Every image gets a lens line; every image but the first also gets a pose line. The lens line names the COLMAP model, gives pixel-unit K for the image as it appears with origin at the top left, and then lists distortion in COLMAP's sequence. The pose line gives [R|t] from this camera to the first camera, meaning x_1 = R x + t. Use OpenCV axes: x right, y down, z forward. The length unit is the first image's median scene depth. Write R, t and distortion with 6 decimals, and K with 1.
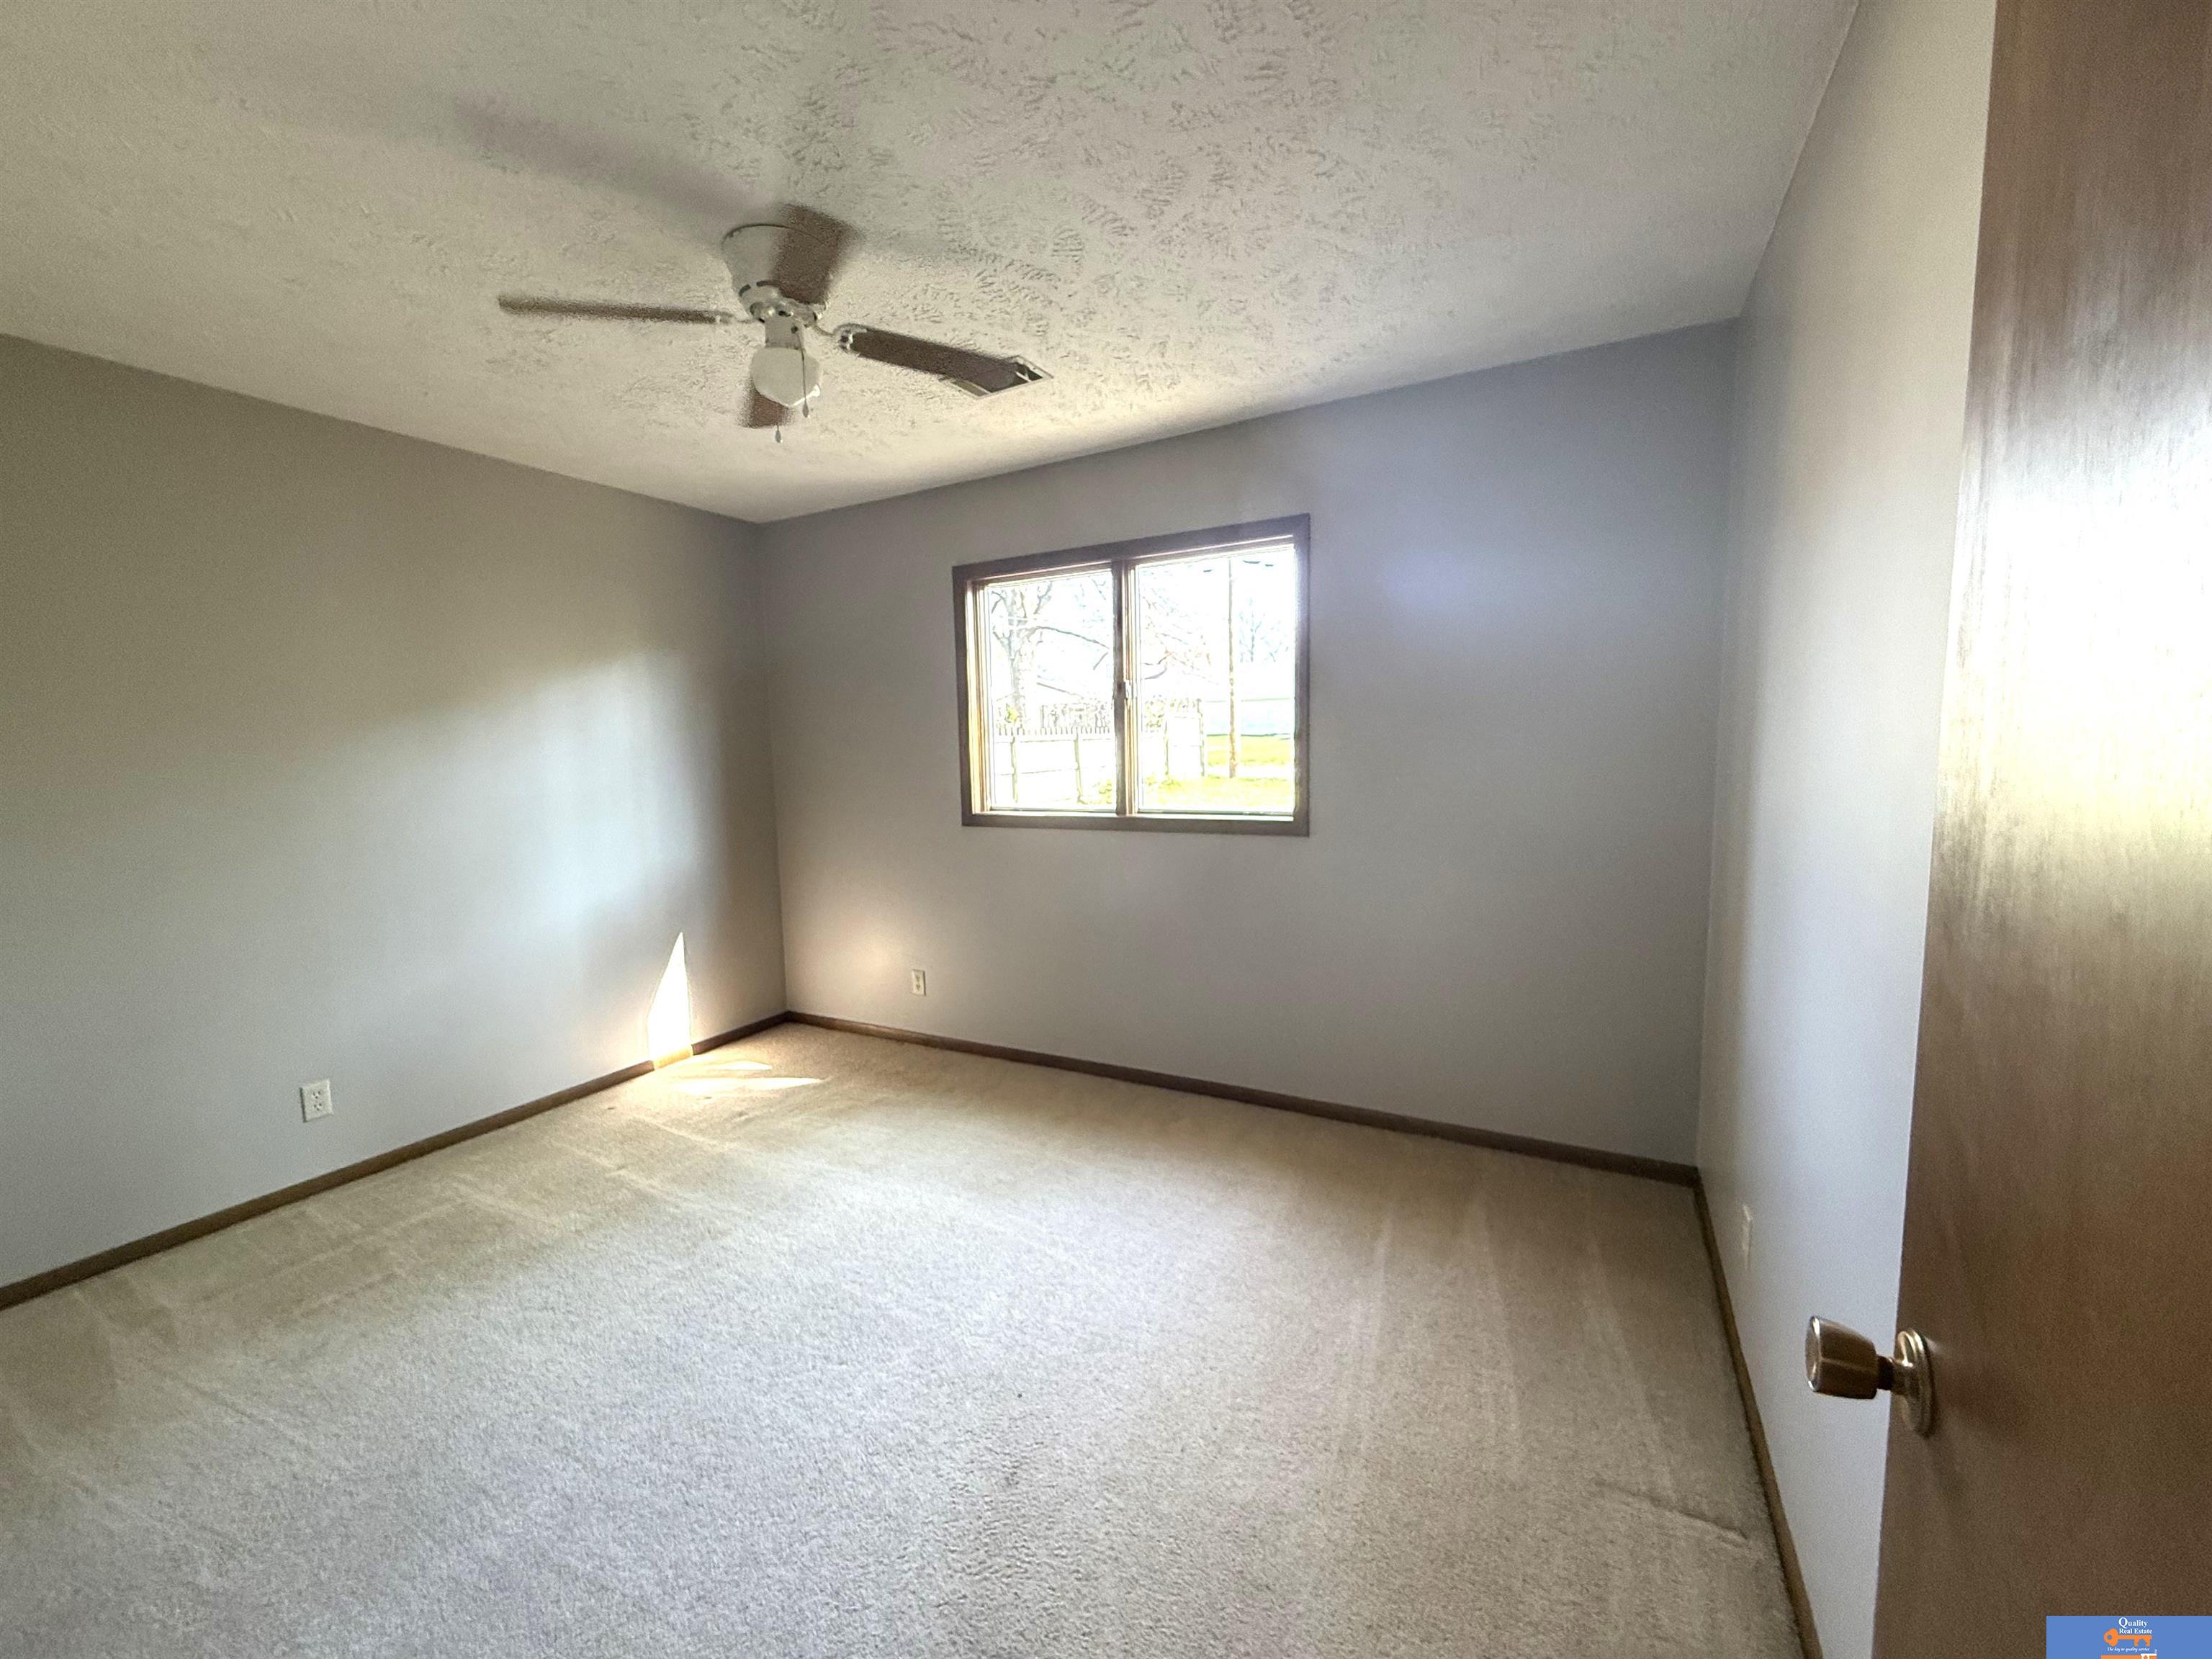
lens RADIAL K [[885.3, 0, 1100.9], [0, 885.3, 821.4], [0, 0, 1]] dist [-0.000455, -0.000317]
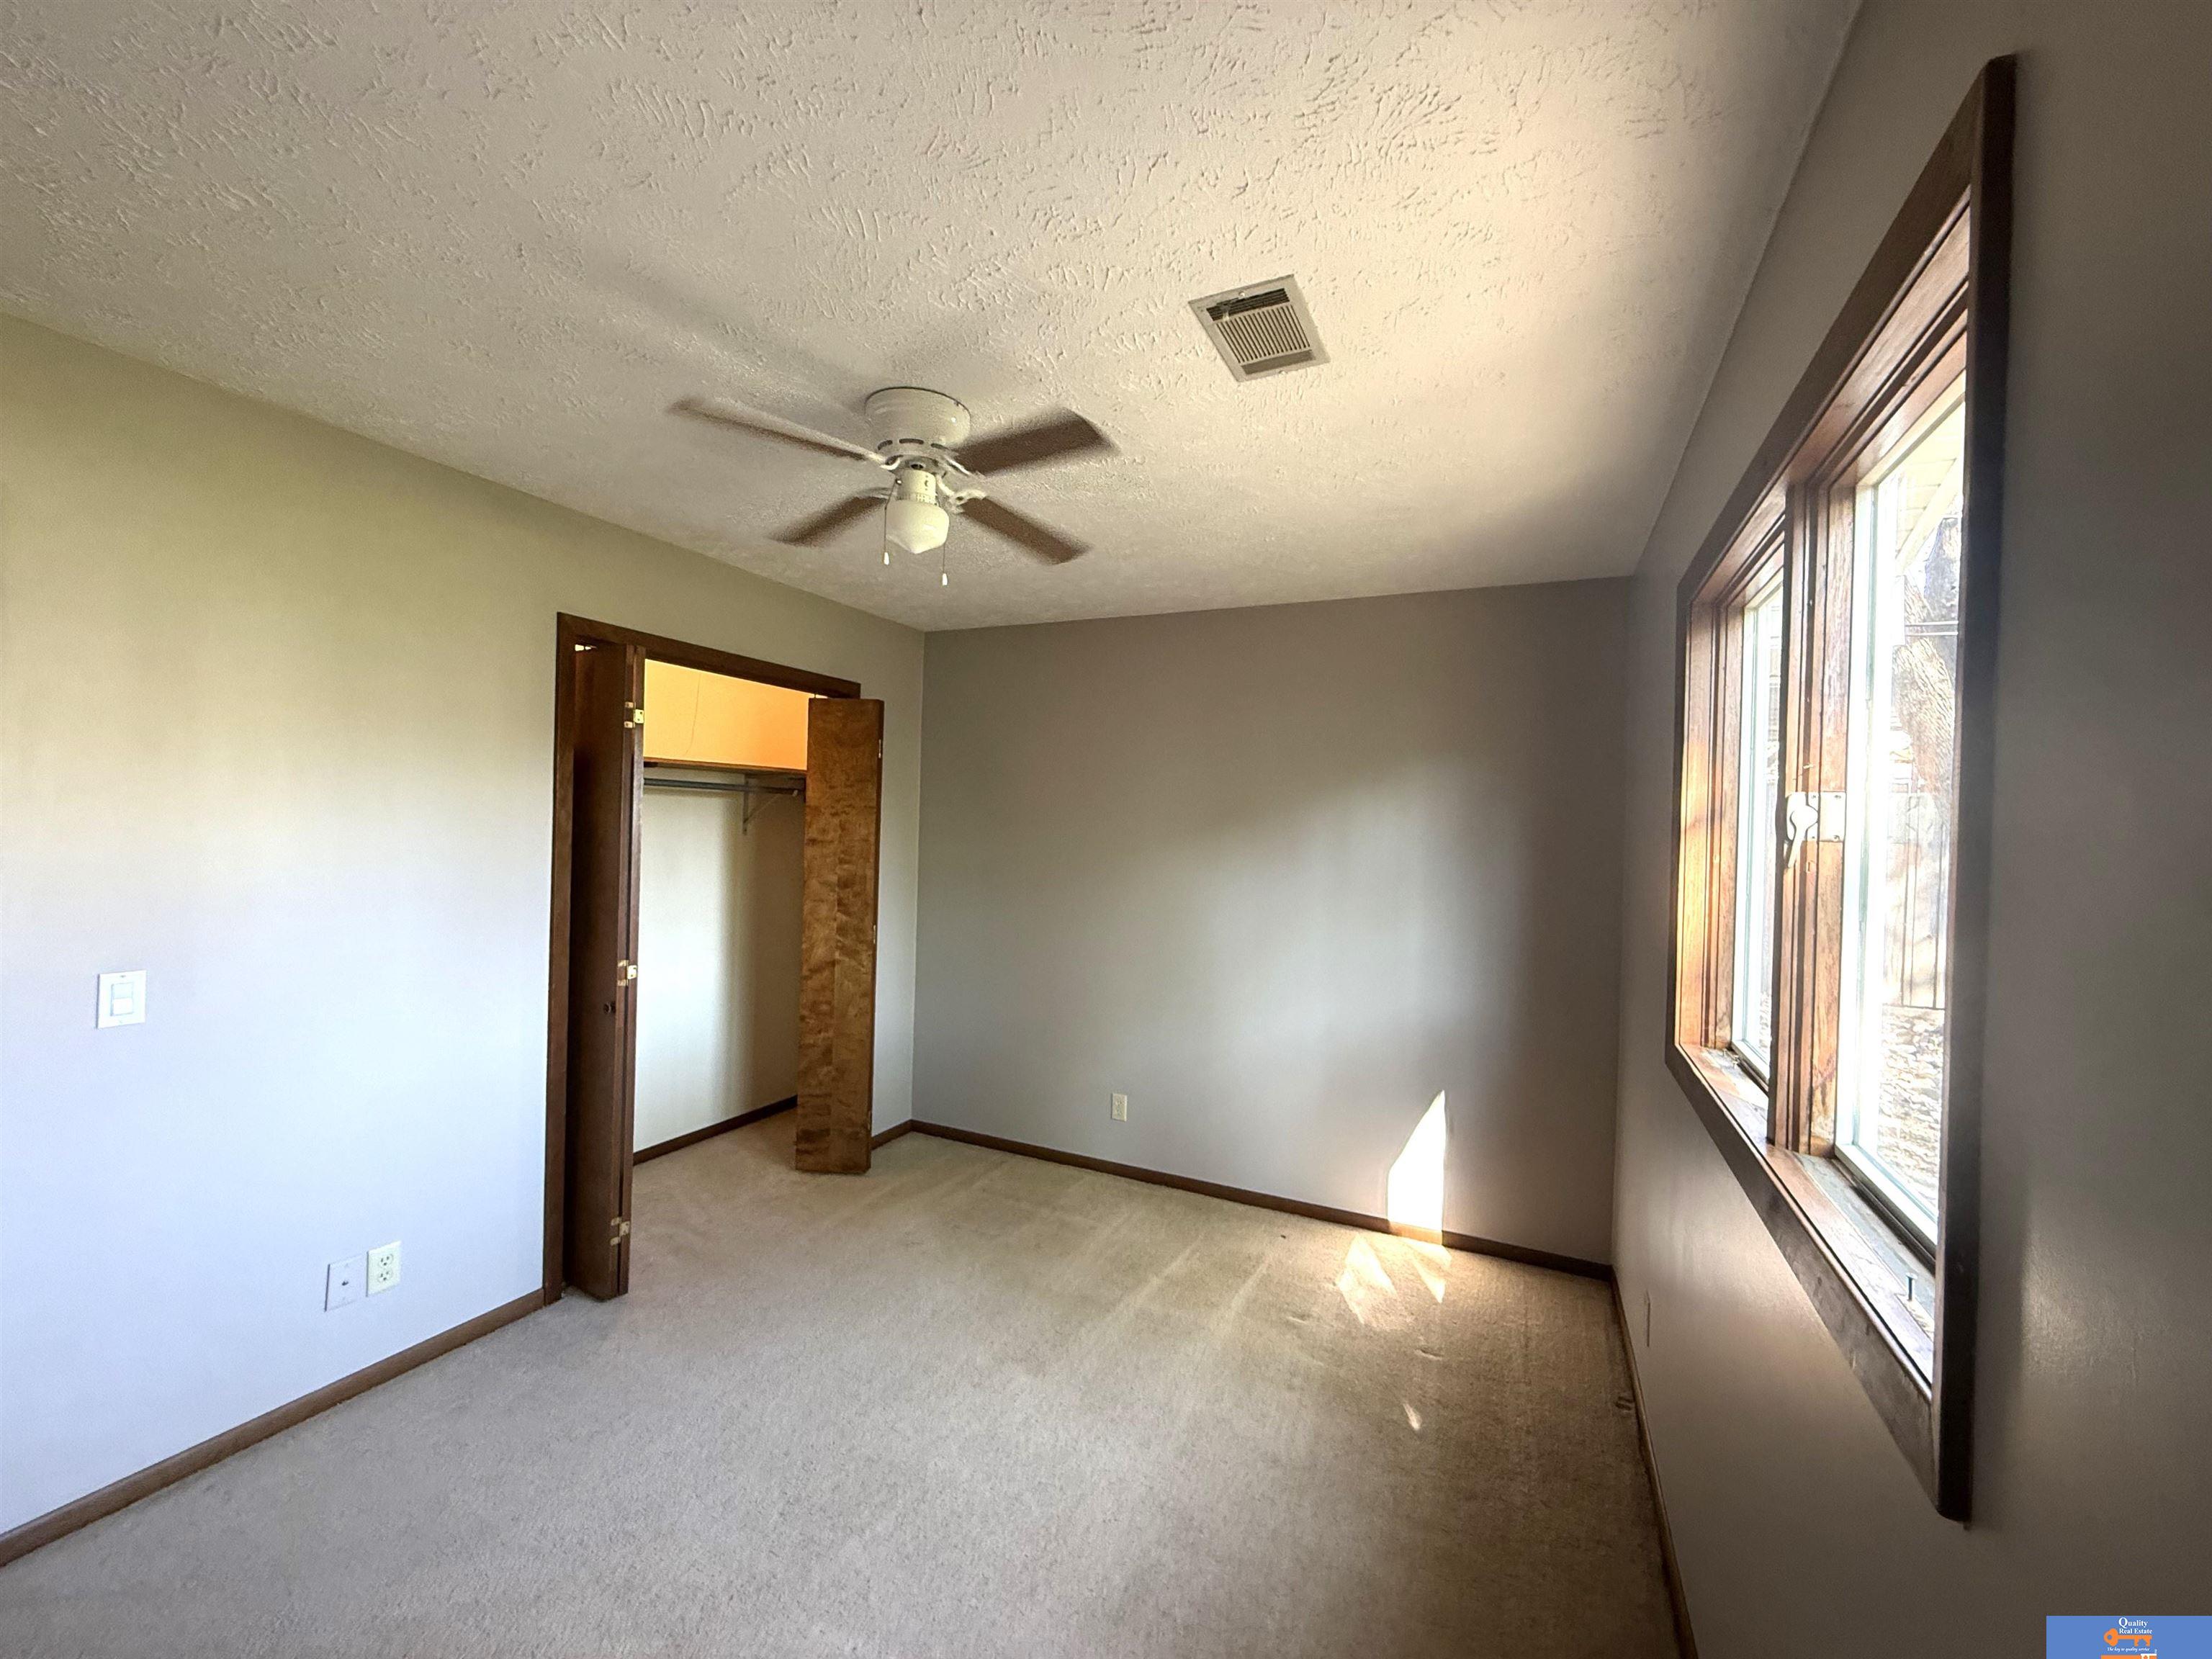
lens RADIAL K [[885.3, 0, 1103.6], [0, 885.3, 830.8], [0, 0, 1]] dist [-0.000455, -0.000317]
pose [[0.068495, 0.025898, -0.997315, 0.450780], [-0.130639, 0.991288, 0.016770, -0.121120], [0.989061, 0.129139, 0.071281, 0.816762]]
